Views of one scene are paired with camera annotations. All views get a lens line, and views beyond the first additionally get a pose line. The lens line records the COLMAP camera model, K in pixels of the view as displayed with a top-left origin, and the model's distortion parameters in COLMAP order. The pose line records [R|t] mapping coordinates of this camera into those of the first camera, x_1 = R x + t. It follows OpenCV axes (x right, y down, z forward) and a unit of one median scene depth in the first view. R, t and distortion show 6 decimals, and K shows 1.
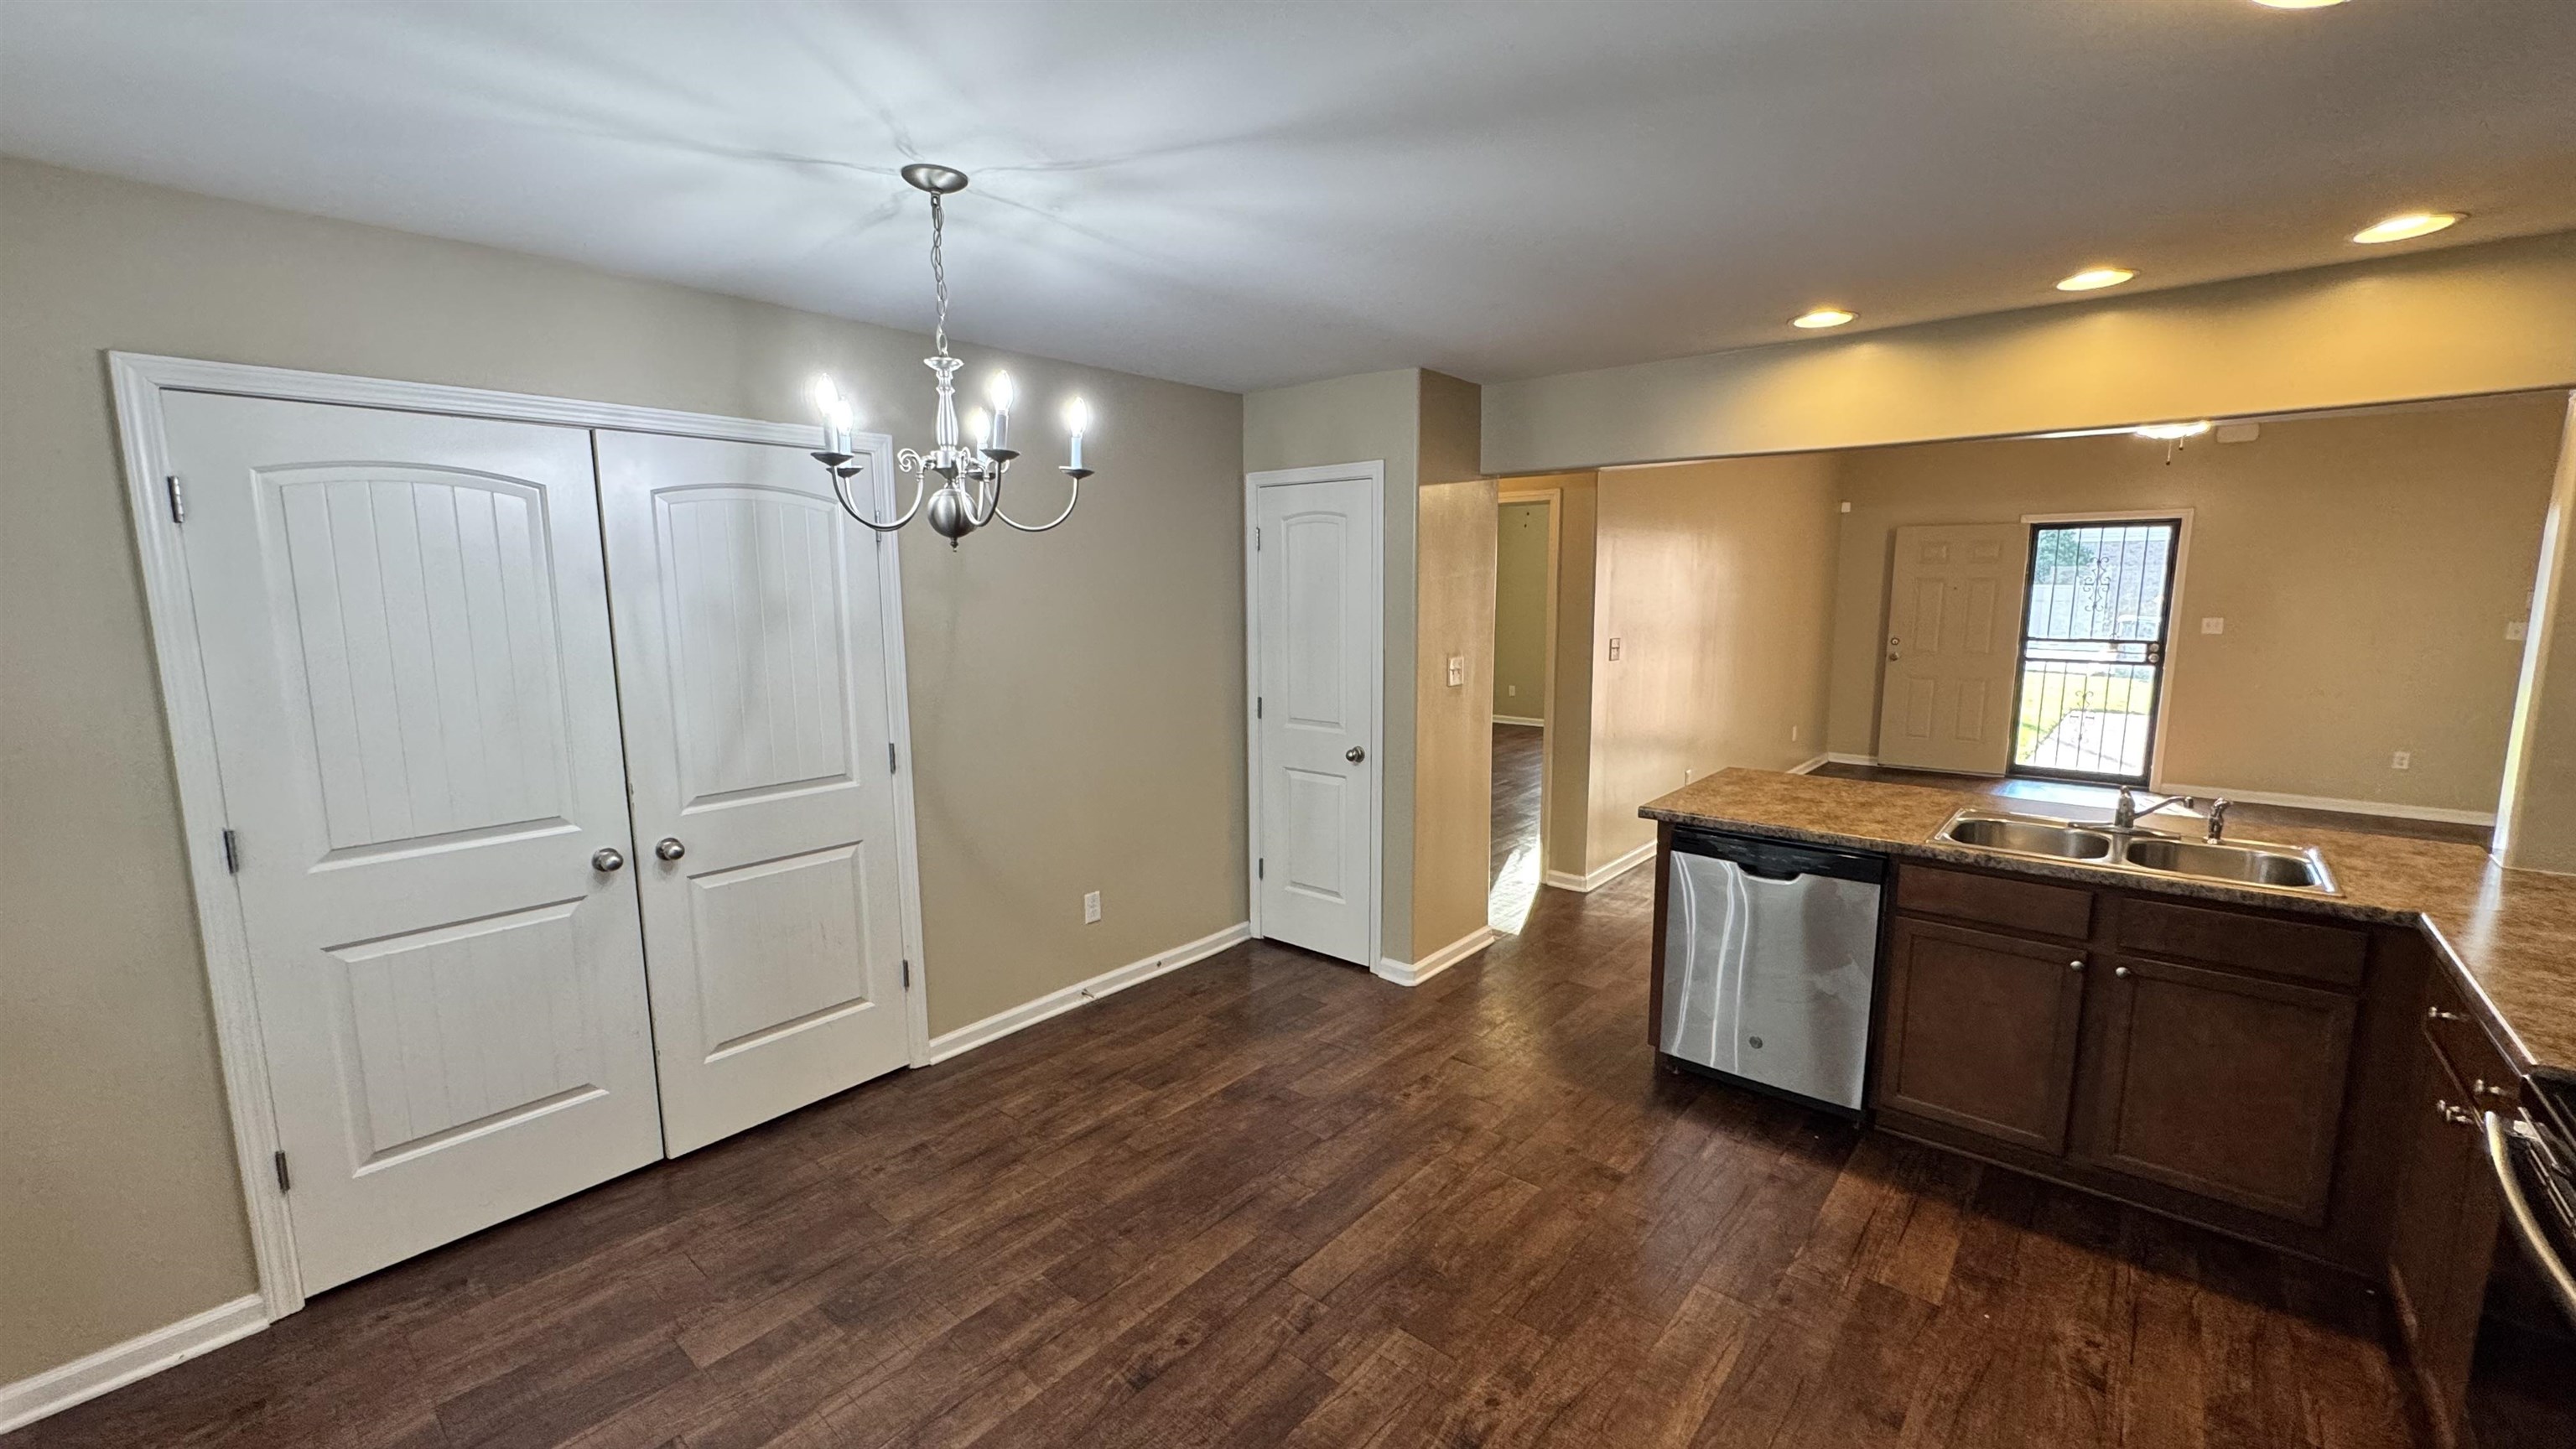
lens RADIAL K [[1027.1, 0, 1289.6], [0, 1027.1, 731.6], [0, 0, 1]] dist [0.000048, -0.000104]
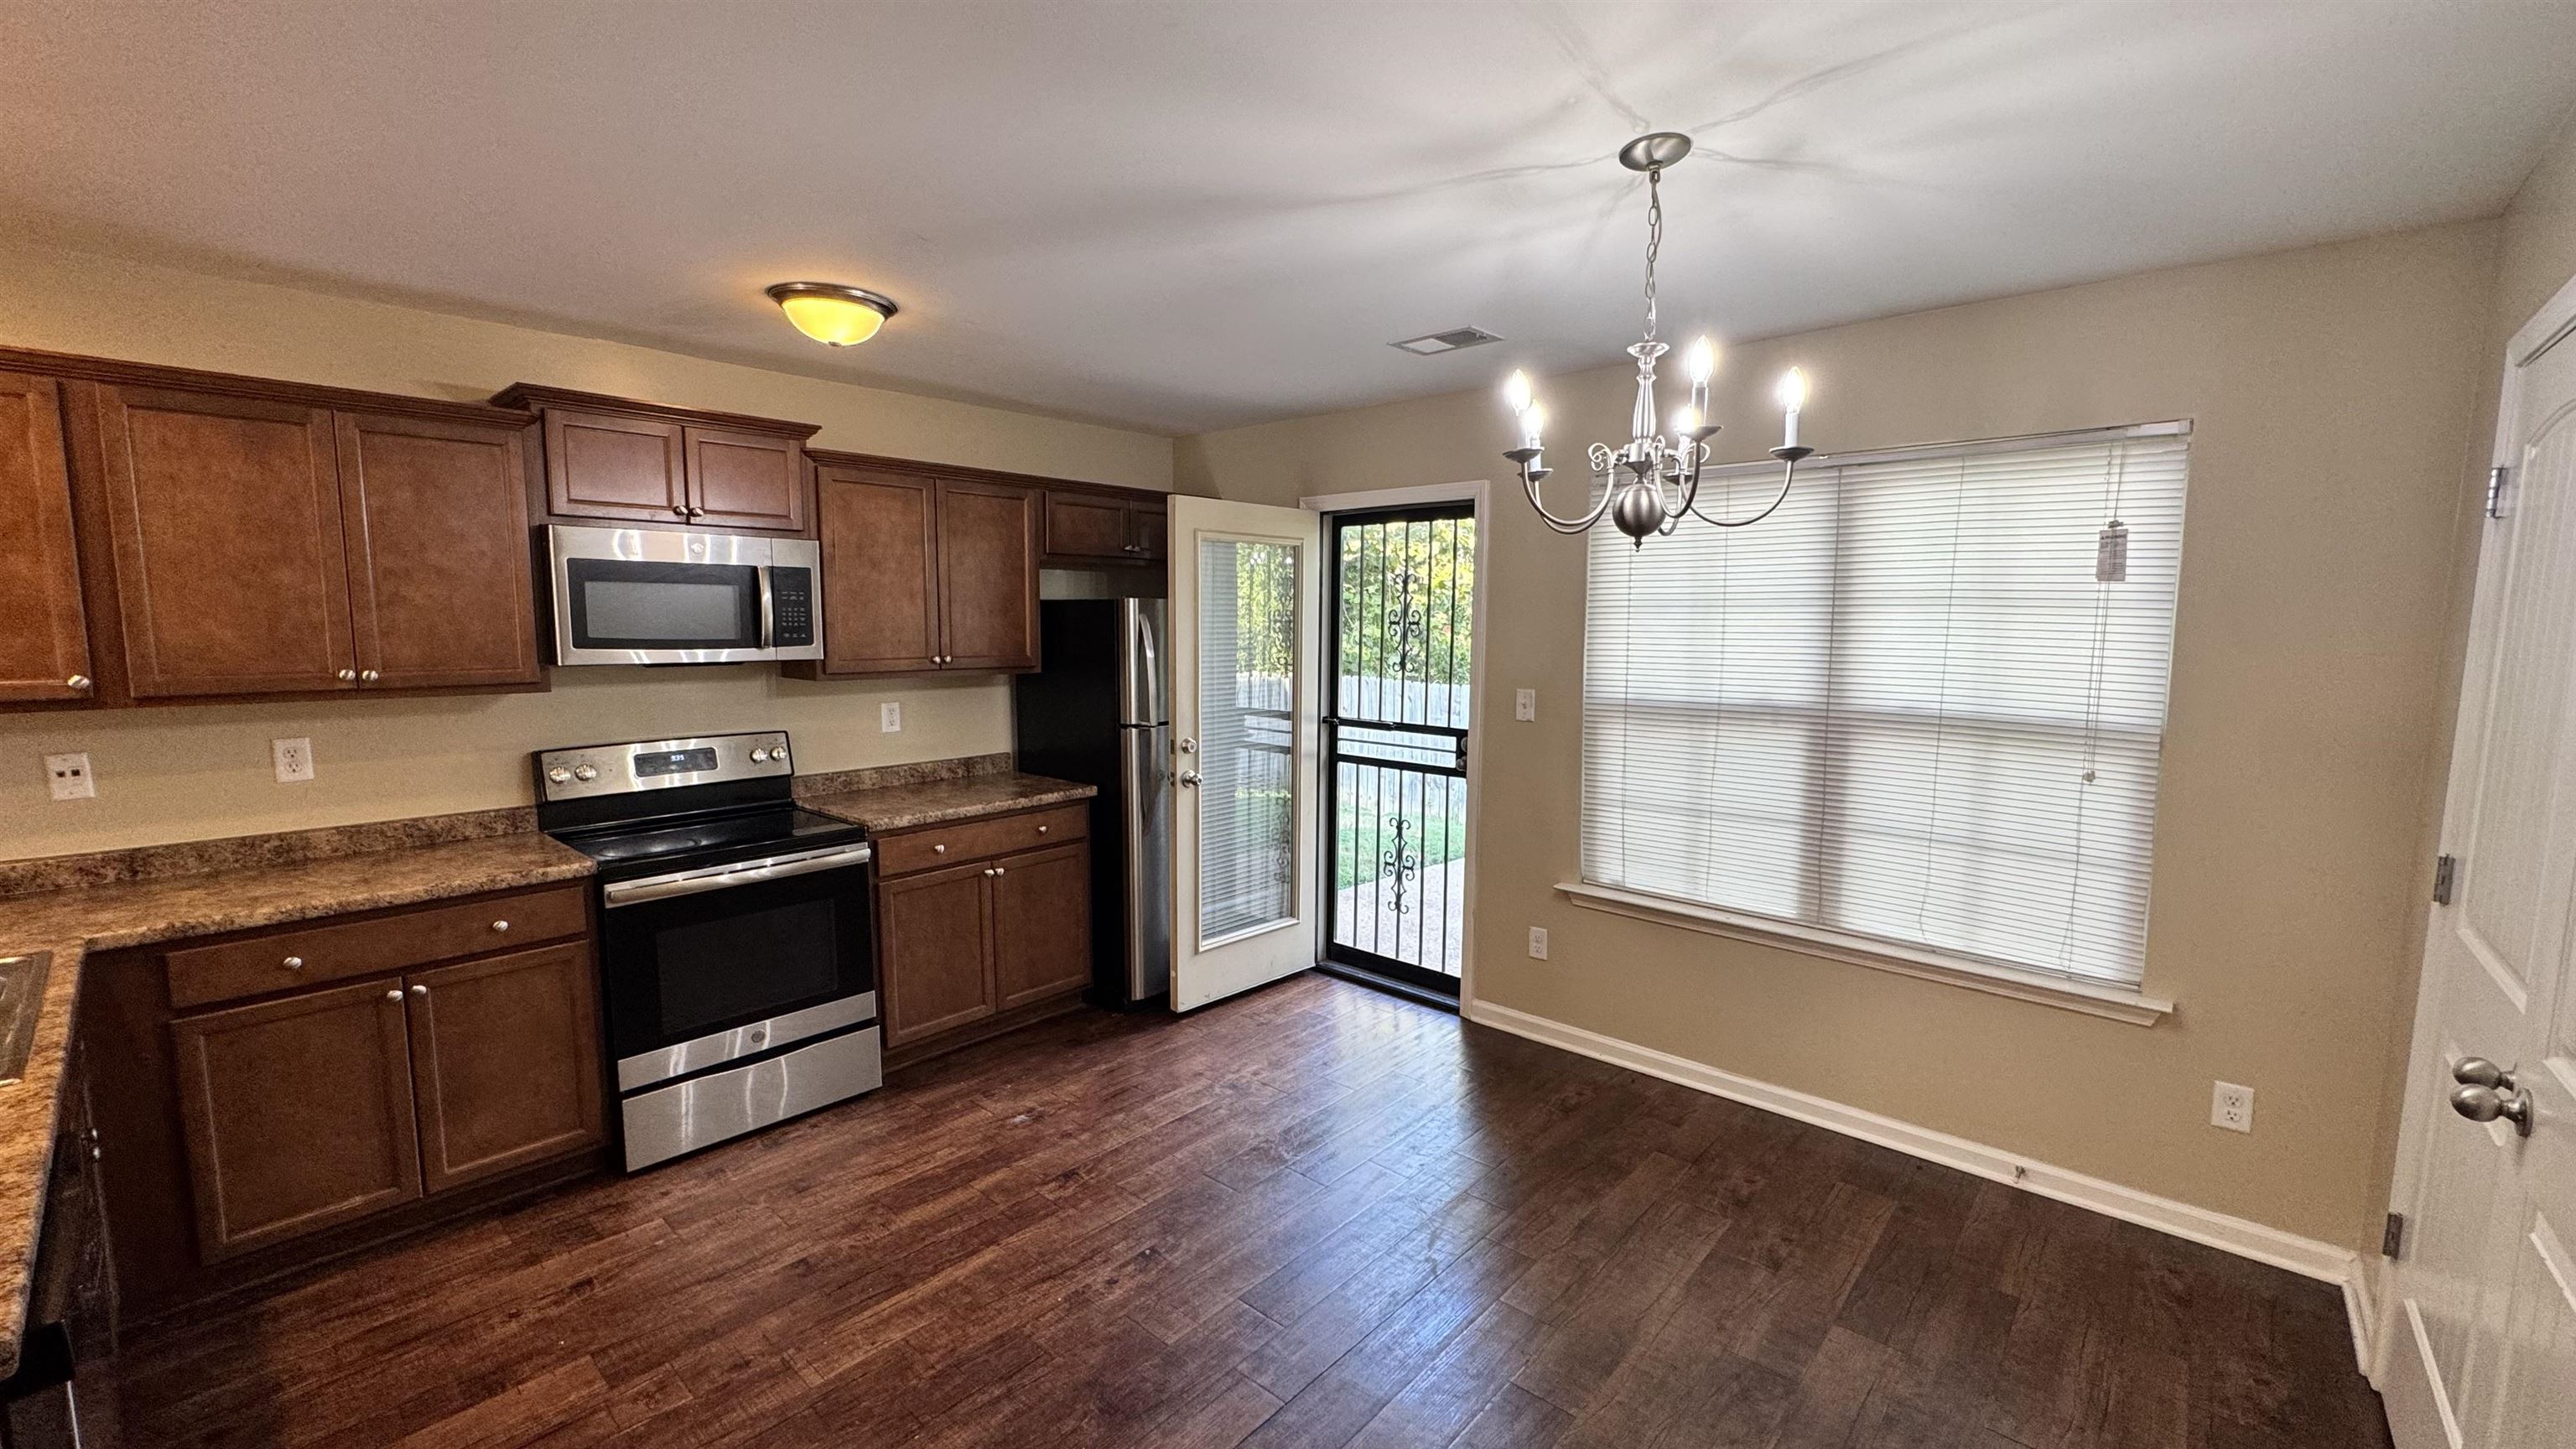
lens RADIAL K [[1027.1, 0, 1289.6], [0, 1027.1, 731.6], [0, 0, 1]] dist [0.000048, -0.000104]
pose [[-0.999507, -0.002483, 0.031288, -0.042250], [0.005586, 0.966882, 0.255163, -0.256950], [-0.030885, 0.255212, -0.966392, 1.944591]]
